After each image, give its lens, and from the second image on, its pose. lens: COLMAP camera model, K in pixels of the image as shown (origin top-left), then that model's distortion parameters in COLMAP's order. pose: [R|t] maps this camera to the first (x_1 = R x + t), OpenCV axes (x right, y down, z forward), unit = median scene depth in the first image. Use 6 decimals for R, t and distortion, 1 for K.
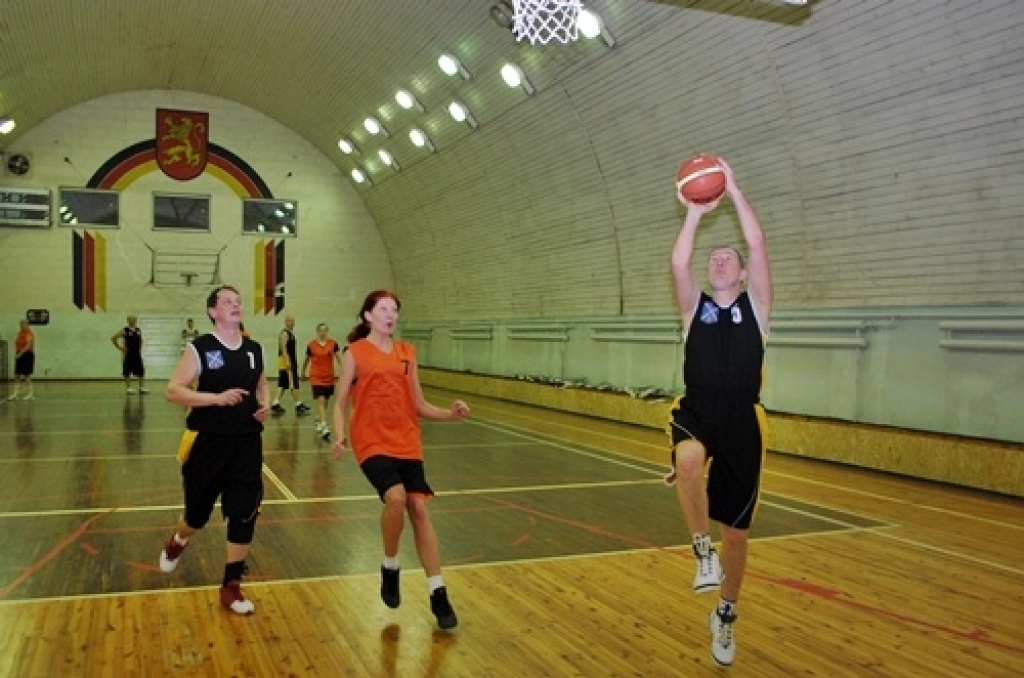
lens RADIAL K [[946.0, 0, 511.6], [0, 946.0, 388.8], [0, 0, 1]] dist [-0.102122, 0.029094]
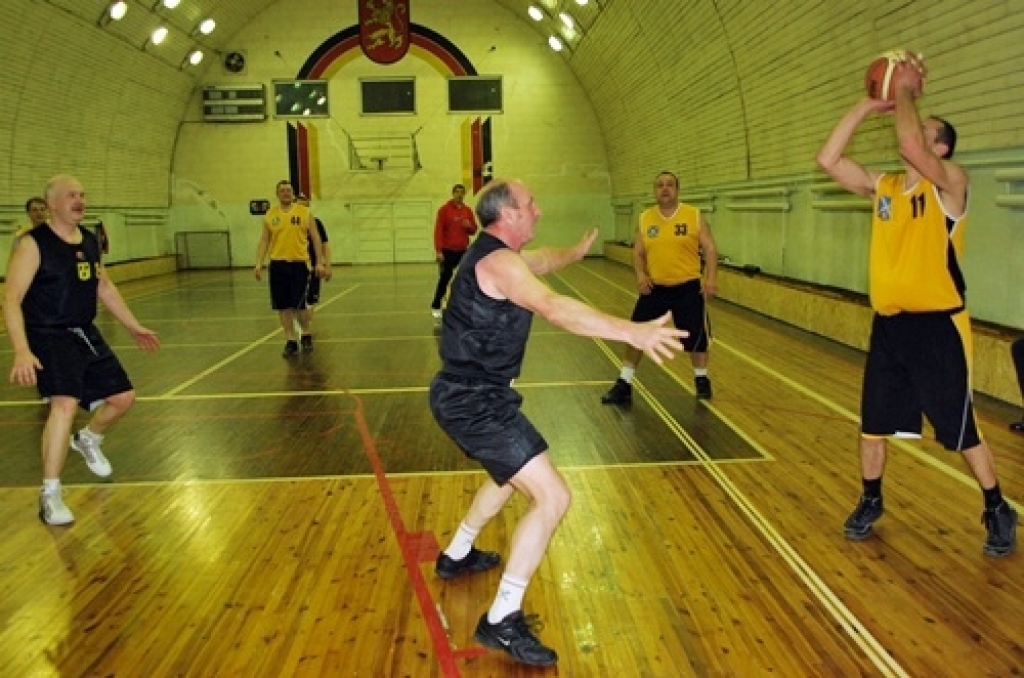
lens RADIAL K [[960.1, 0, 512.0], [0, 960.1, 339.0], [0, 0, 1]] dist [-0.076300, 0.016275]
pose [[0.940288, 0.004684, -0.340346, 0.127967], [0.021461, 0.997100, 0.073014, -0.001139], [0.339701, -0.075959, 0.937461, 0.064473]]
